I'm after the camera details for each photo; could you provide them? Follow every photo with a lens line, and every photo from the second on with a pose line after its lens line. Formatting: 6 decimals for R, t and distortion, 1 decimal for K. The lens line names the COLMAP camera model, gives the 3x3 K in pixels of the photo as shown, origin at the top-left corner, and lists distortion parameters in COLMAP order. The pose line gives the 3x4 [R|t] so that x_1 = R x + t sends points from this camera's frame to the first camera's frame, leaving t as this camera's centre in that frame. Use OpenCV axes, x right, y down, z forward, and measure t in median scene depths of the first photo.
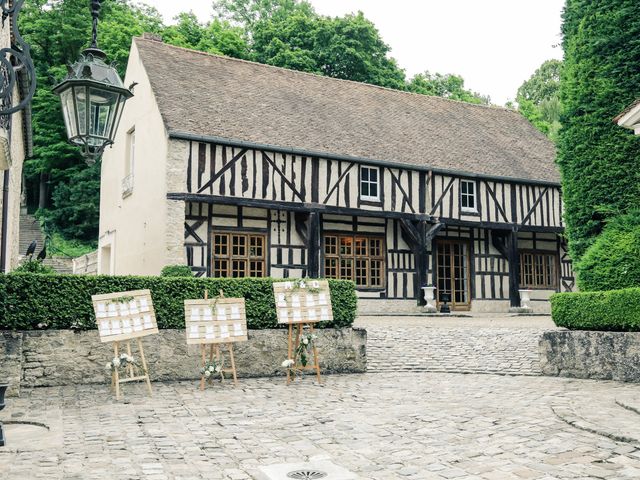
lens RADIAL K [[741.5, 0, 320.0], [0, 741.5, 240.0], [0, 0, 1]] dist [0.003459, 0.010325]
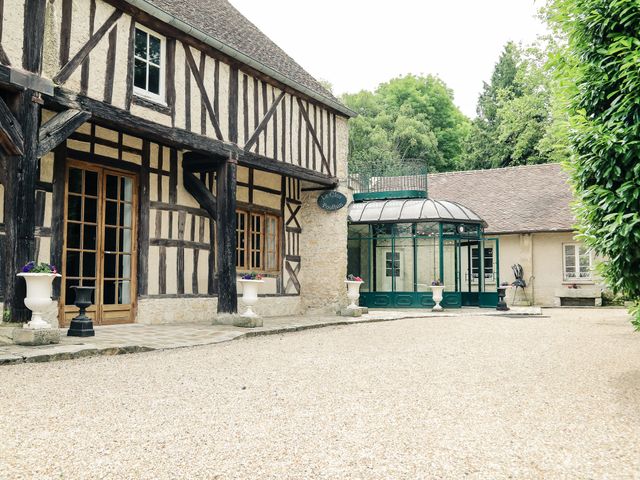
lens RADIAL K [[631.7, 0, 320.0], [0, 631.7, 240.0], [0, 0, 1]] dist [-0.037083, 0.005212]
pose [[0.850552, 0.042853, 0.524142, 0.093314], [-0.057599, 0.998269, 0.011851, 0.033063], [-0.522727, -0.040270, 0.851548, 0.611005]]
